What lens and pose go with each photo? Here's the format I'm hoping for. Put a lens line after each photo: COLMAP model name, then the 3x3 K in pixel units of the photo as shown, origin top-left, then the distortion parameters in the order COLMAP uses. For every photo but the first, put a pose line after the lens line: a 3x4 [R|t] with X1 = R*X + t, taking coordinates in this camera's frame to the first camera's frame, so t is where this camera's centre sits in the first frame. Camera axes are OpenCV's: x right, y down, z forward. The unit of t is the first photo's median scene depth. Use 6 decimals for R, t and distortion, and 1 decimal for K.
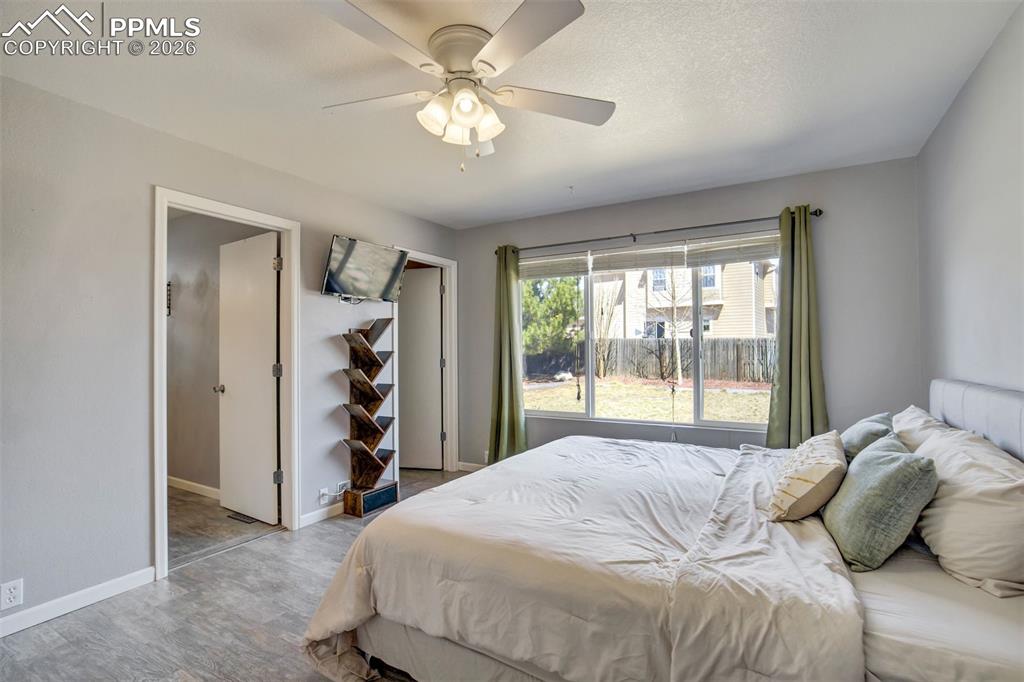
lens RADIAL K [[477.1, 0, 509.2], [0, 477.1, 350.7], [0, 0, 1]] dist [-0.050460, 0.025284]
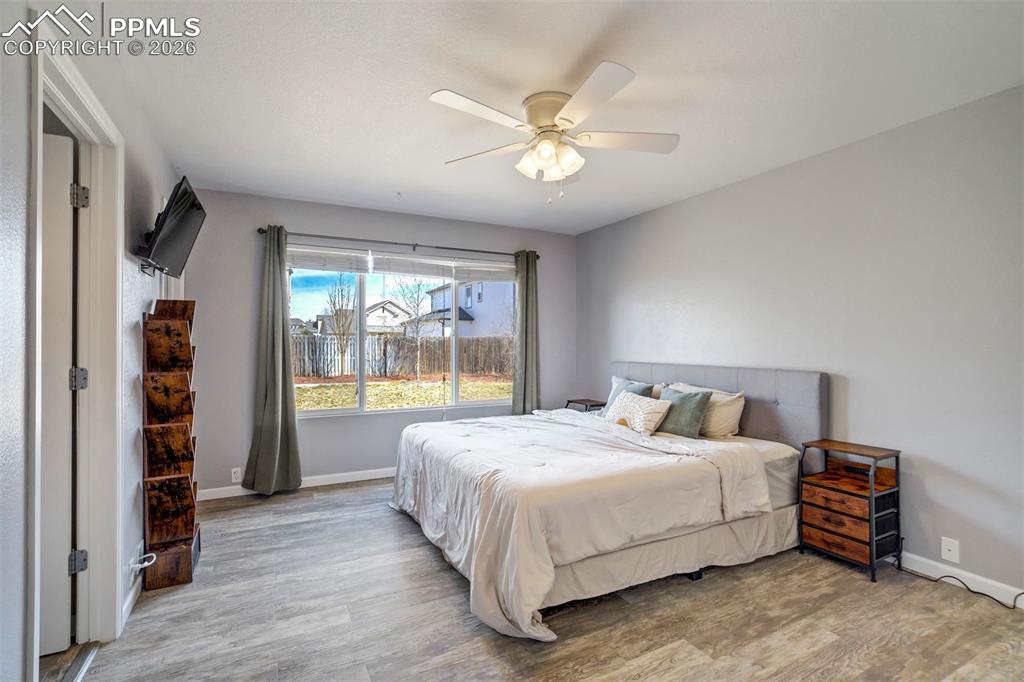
lens RADIAL K [[483.0, 0, 512.0], [0, 483.0, 341.0], [0, 0, 1]] dist [-0.051314, 0.026181]
pose [[0.525620, 0.011719, 0.850639, -0.622812], [-0.000283, 0.999907, -0.013601, 0.002712], [-0.850720, 0.006908, 0.525574, 0.205634]]
